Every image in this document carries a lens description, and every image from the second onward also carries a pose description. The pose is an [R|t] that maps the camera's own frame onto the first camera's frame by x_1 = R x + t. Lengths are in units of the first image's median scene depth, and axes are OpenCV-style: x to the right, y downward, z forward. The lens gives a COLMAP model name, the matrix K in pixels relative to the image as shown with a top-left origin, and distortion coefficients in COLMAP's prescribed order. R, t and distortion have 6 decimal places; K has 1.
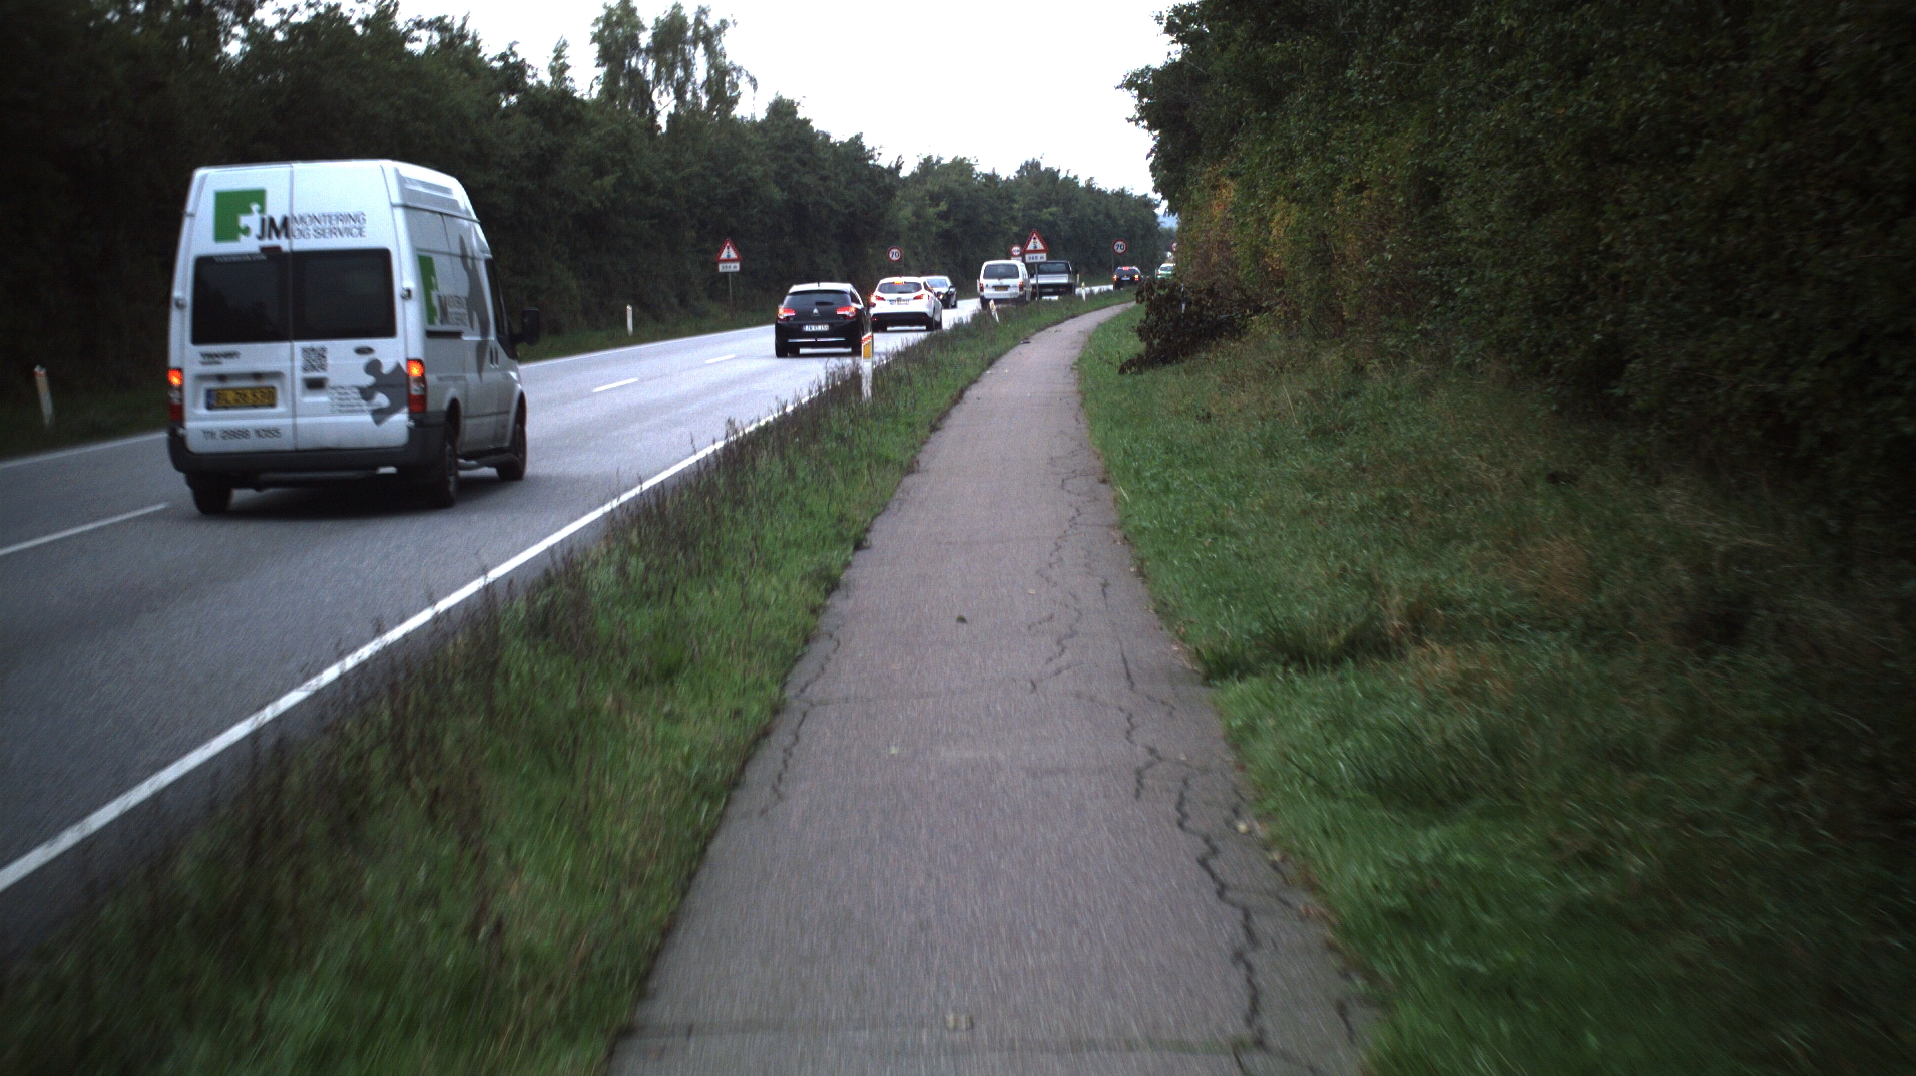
lens RADIAL K [[3210.5, 0, 958.0], [0, 3210.5, 538.0], [0, 0, 1]] dist [-0.252559, 0.070221]
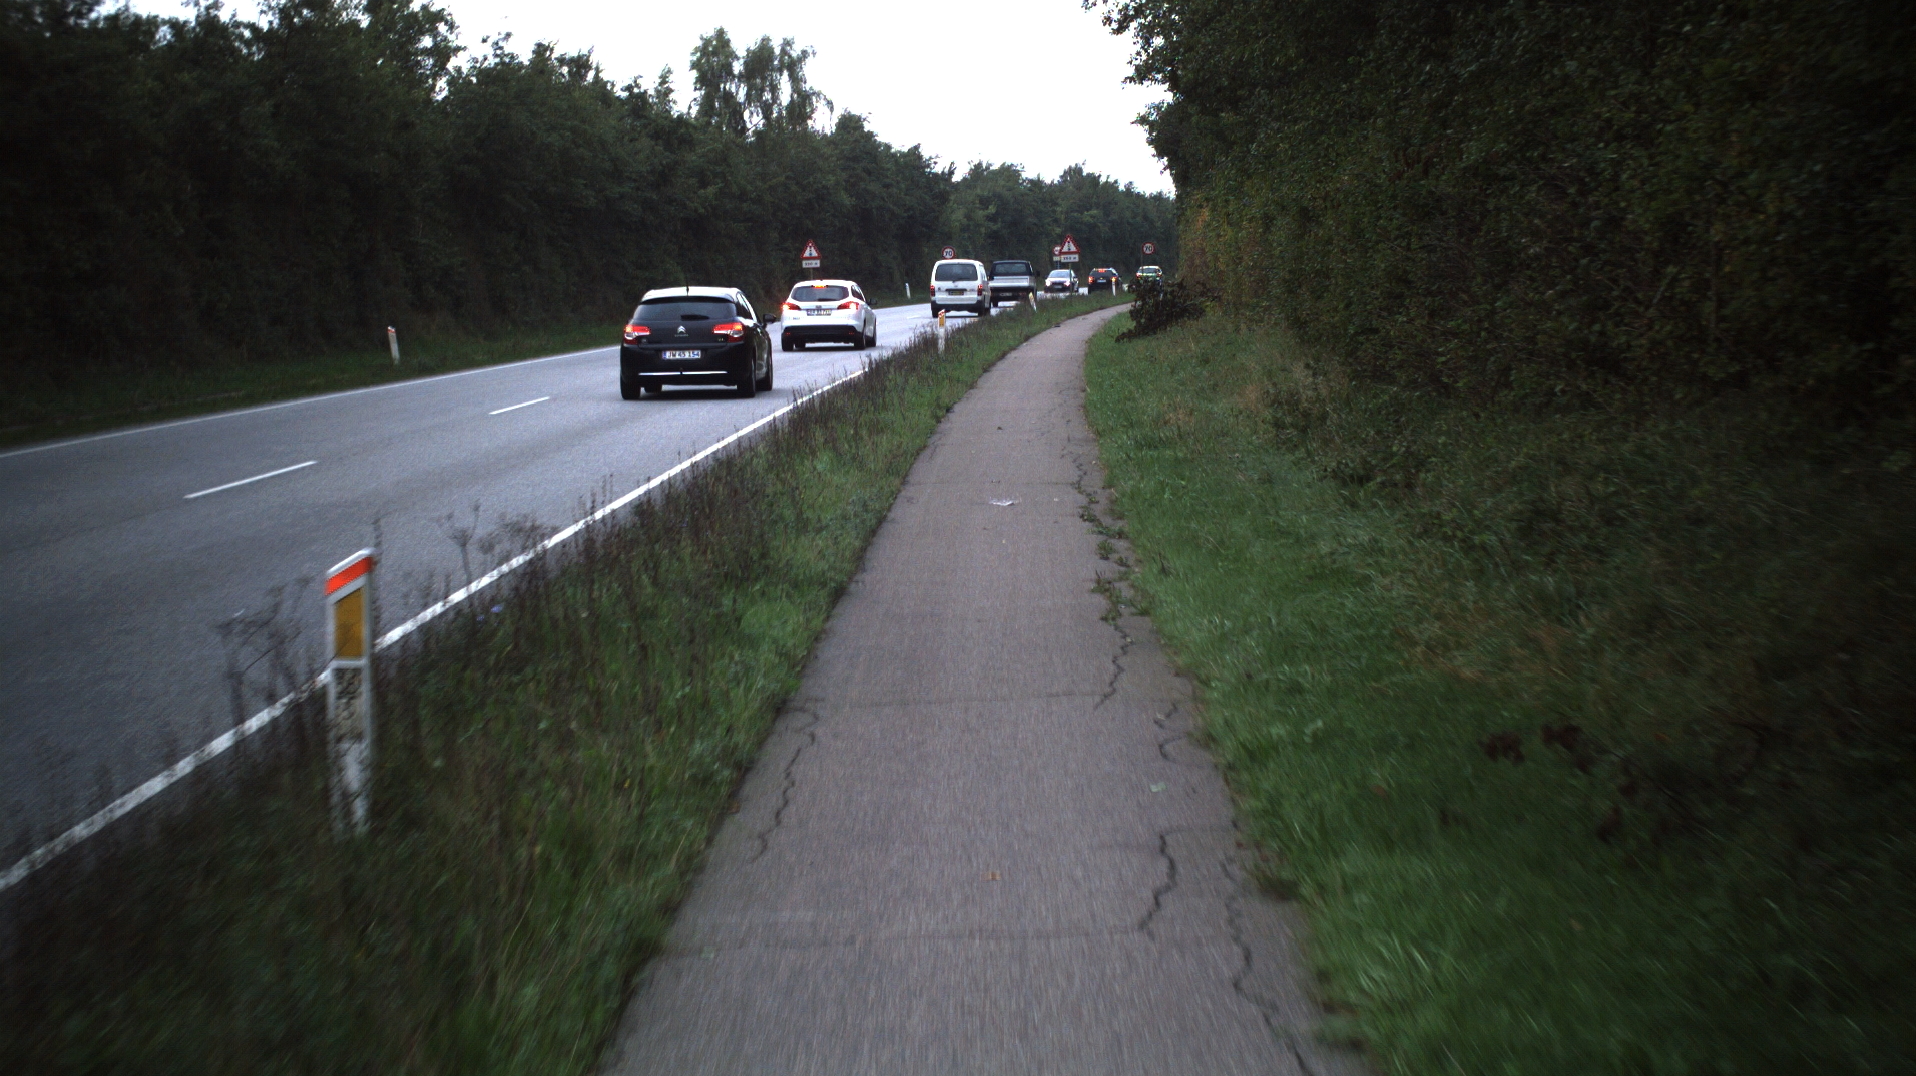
lens RADIAL K [[3210.5, 0, 958.0], [0, 3210.5, 538.0], [0, 0, 1]] dist [-0.252559, 0.070221]
pose [[0.999855, 0.009494, -0.014160, 0.000677], [-0.009480, 0.999954, 0.001074, 0.015444], [0.014170, -0.000940, 0.999899, -0.188789]]
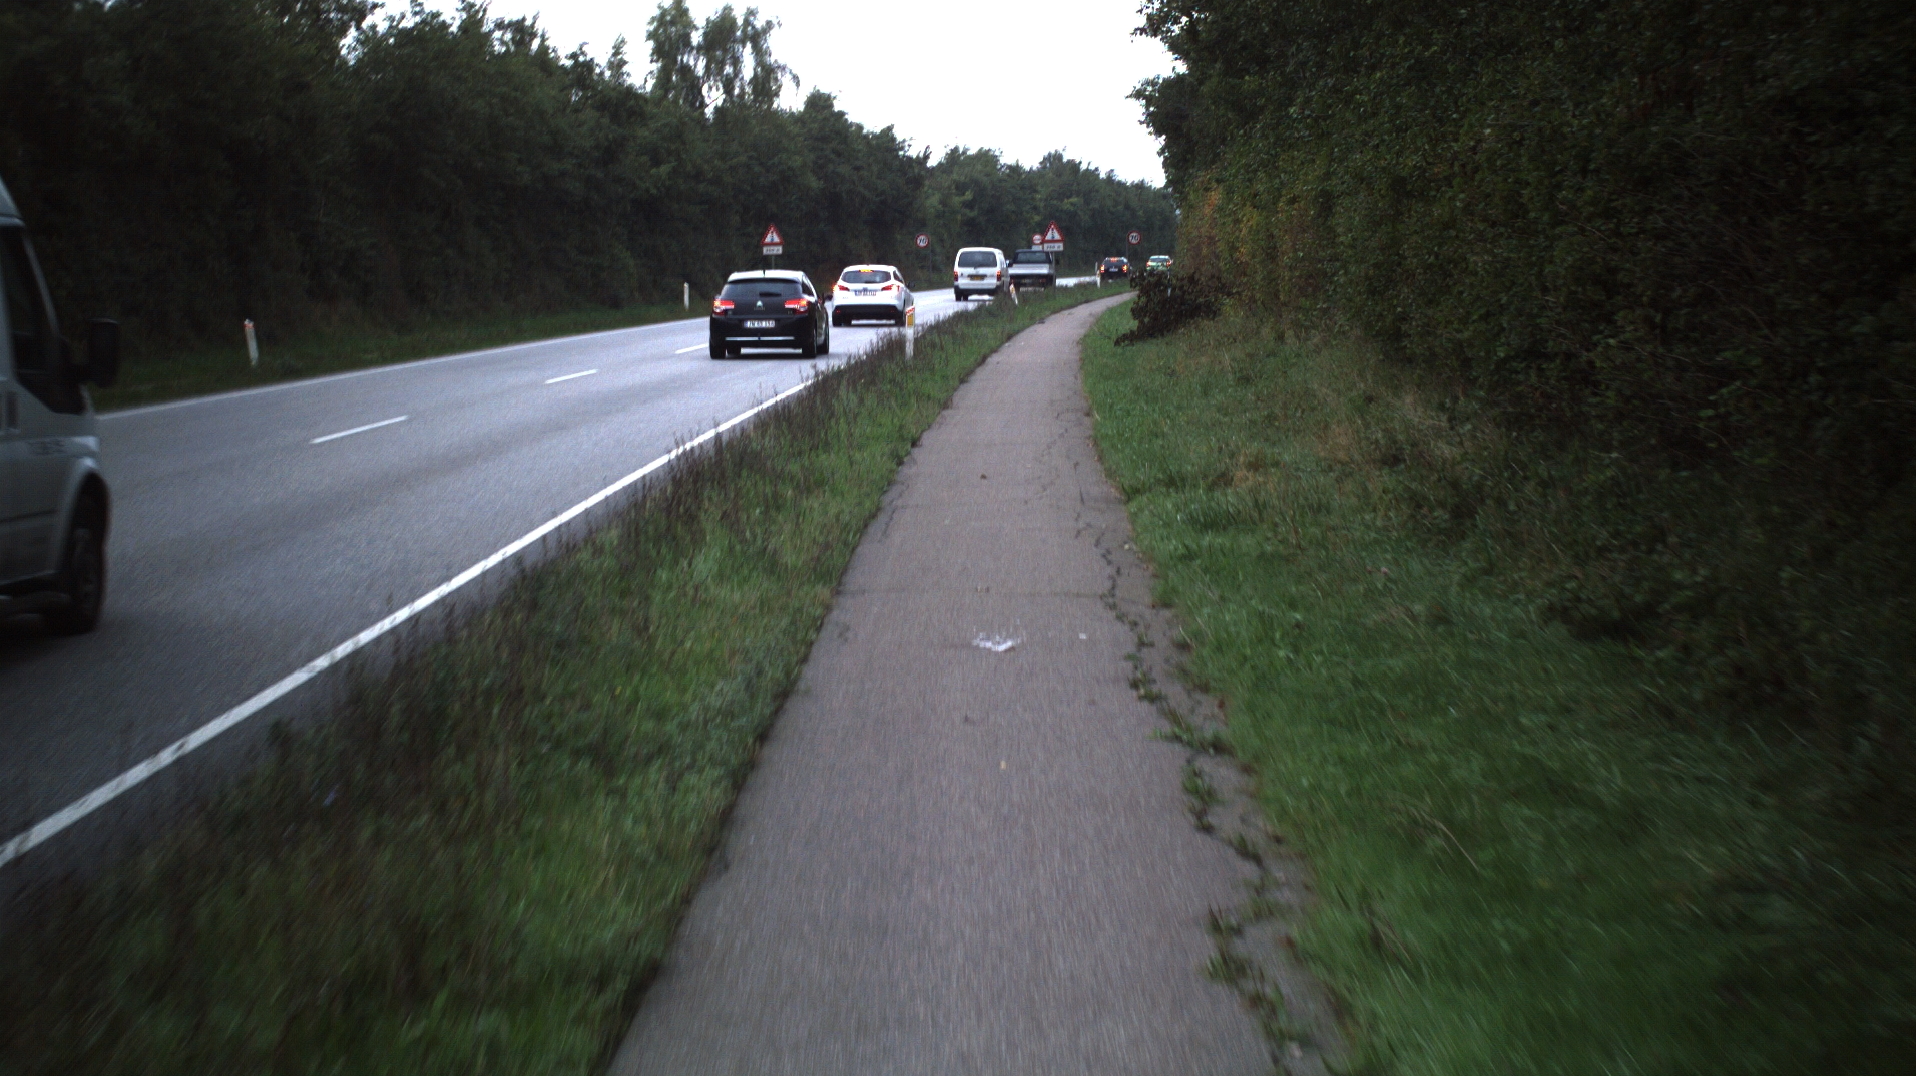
lens RADIAL K [[3210.5, 0, 958.0], [0, 3210.5, 538.0], [0, 0, 1]] dist [-0.252559, 0.070221]
pose [[0.999798, 0.019340, -0.005434, -0.000392], [-0.019316, 0.999804, 0.004407, 0.007691], [0.005518, -0.004301, 0.999976, -0.094376]]
